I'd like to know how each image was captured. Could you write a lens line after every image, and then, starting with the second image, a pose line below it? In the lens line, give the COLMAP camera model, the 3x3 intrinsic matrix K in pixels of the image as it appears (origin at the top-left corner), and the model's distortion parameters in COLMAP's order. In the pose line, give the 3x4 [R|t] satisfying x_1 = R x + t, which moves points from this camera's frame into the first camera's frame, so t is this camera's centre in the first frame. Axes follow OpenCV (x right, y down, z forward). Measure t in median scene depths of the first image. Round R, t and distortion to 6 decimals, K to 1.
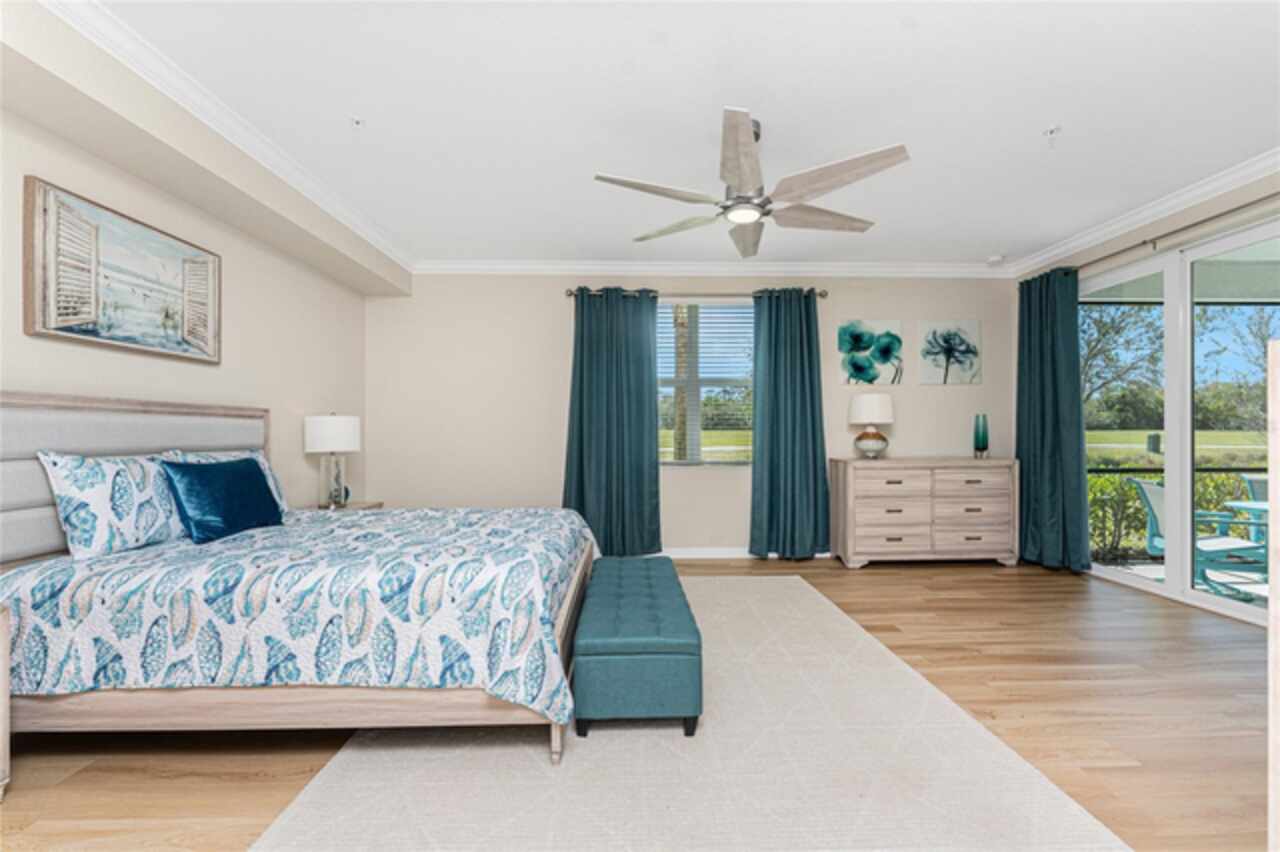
lens RADIAL K [[518.9, 0, 638.5], [0, 518.9, 429.3], [0, 0, 1]] dist [-0.009302, 0.000545]
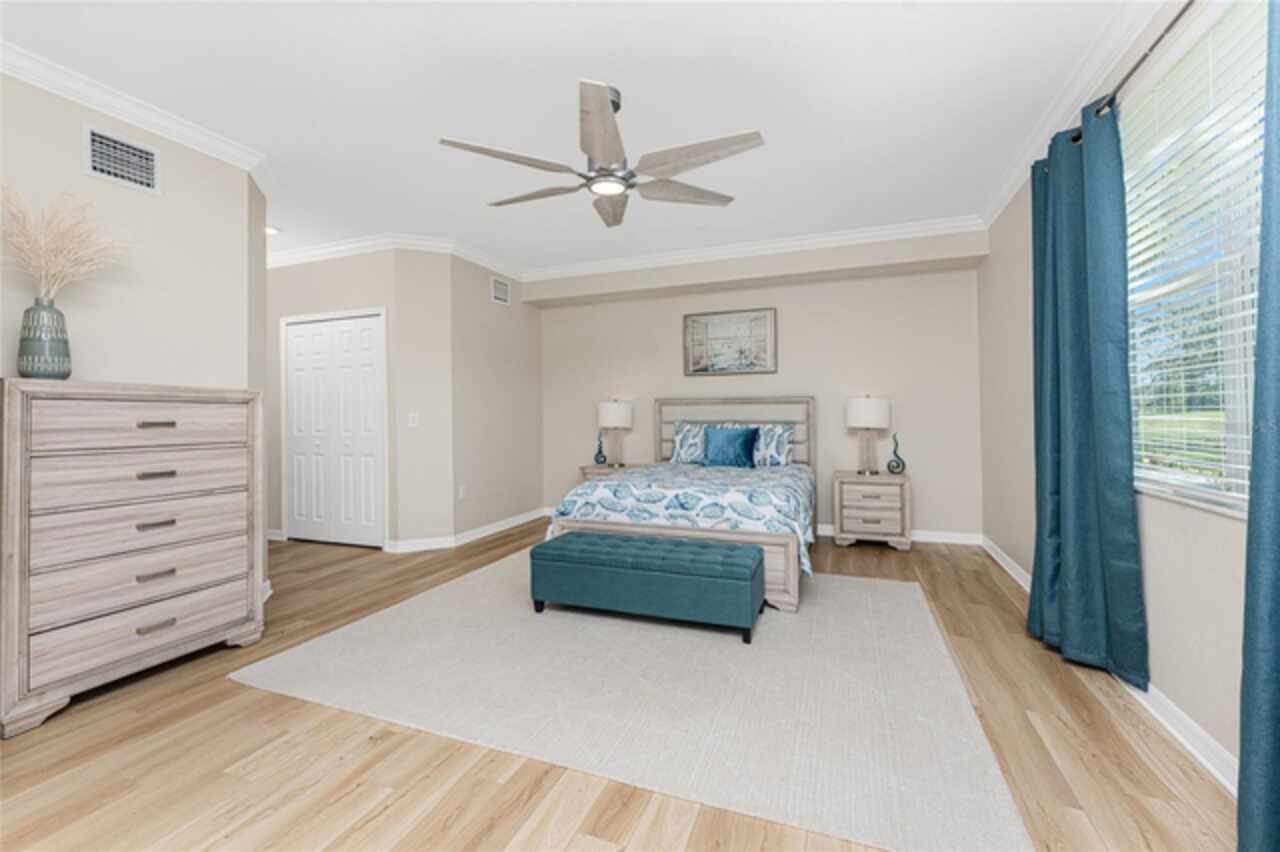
lens RADIAL K [[518.9, 0, 639.7], [0, 518.9, 418.5], [0, 0, 1]] dist [-0.009302, 0.000545]
pose [[-0.378053, 0.006951, -0.925758, 1.103976], [0.010974, 0.999935, 0.003026, 0.018131], [0.925719, -0.009015, -0.378105, 1.465976]]
